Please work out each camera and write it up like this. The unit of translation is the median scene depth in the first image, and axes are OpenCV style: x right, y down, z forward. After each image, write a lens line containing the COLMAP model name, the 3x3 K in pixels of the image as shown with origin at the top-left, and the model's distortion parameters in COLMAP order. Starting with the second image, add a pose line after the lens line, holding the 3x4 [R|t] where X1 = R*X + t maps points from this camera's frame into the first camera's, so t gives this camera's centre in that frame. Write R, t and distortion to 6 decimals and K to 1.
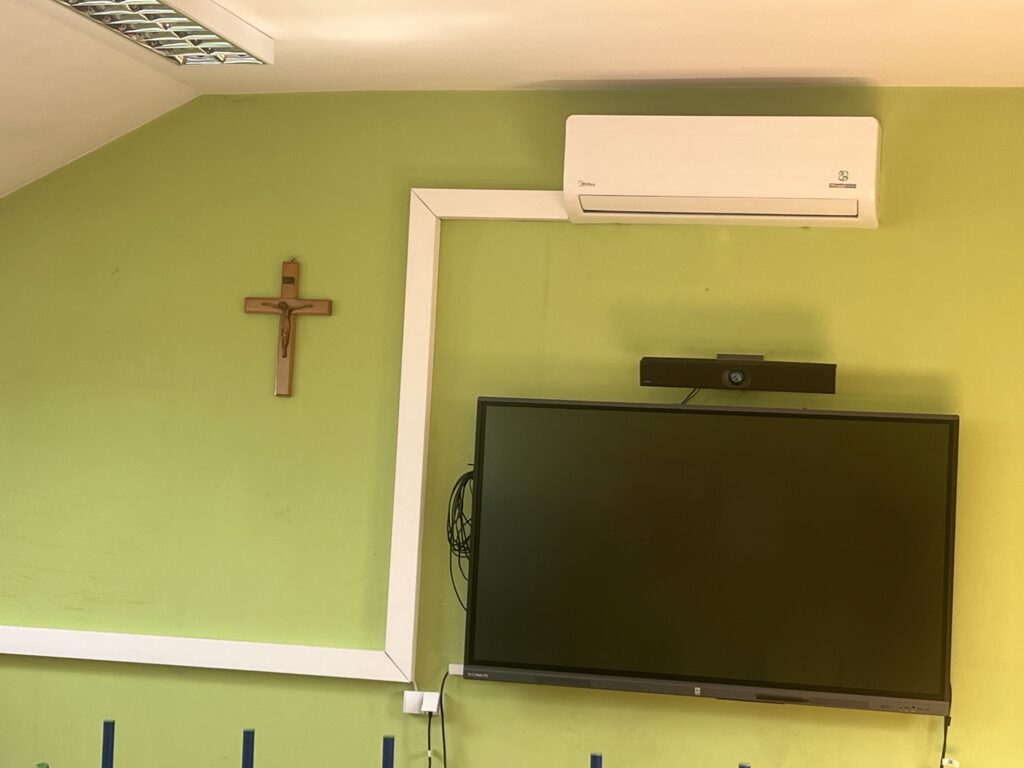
lens RADIAL K [[1972.8, 0, 505.1], [0, 1972.8, 387.6], [0, 0, 1]] dist [0.085170, 0.000000]
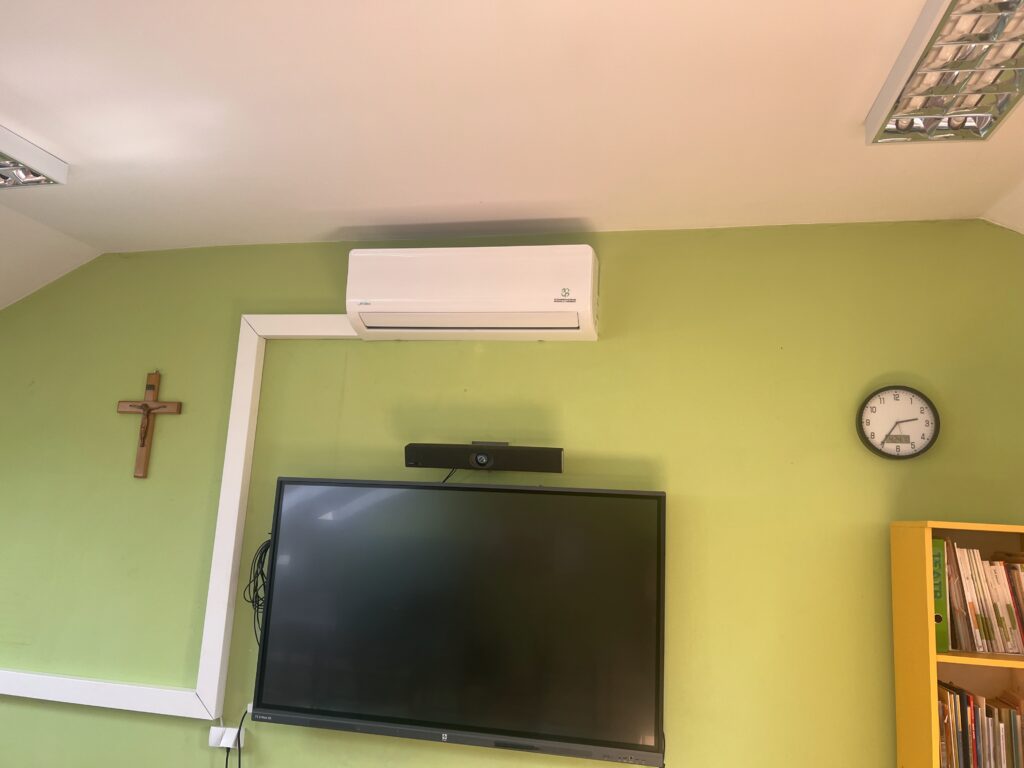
lens RADIAL K [[772.3, 0, 511.4], [0, 772.3, 385.5], [0, 0, 1]] dist [0.068329, -0.040375]
pose [[0.999825, 0.003270, 0.018404, 0.123569], [-0.000969, 0.992324, -0.123665, 0.008158], [-0.018667, 0.123625, 0.992153, 0.513333]]
